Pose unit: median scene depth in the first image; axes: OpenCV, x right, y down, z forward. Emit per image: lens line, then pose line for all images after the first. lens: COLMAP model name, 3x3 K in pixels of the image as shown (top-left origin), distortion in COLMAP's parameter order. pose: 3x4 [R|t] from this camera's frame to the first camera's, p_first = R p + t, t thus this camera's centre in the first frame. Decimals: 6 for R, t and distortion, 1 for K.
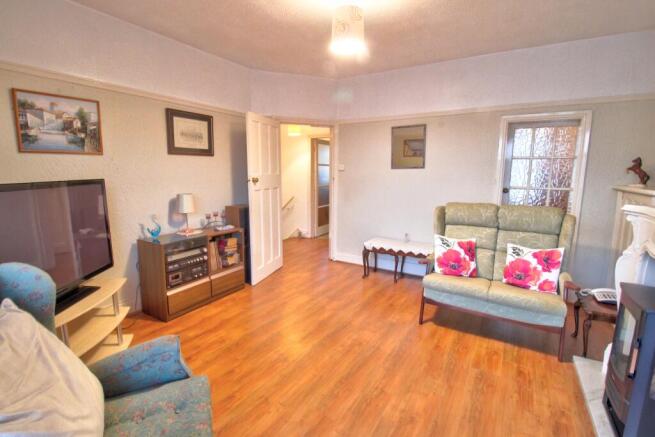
lens RADIAL K [[303.1, 0, 329.7], [0, 303.1, 217.1], [0, 0, 1]] dist [0.001005, -0.013277]
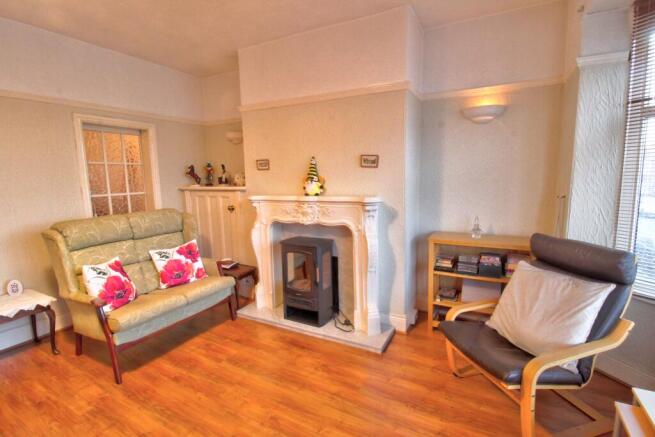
lens RADIAL K [[303.1, 0, 329.7], [0, 303.1, 217.1], [0, 0, 1]] dist [0.001005, -0.013277]
pose [[-0.041176, -0.147891, 0.988146, -0.415473], [0.168967, 0.973710, 0.152772, -0.075632], [-0.984761, 0.173254, -0.015104, 0.456421]]
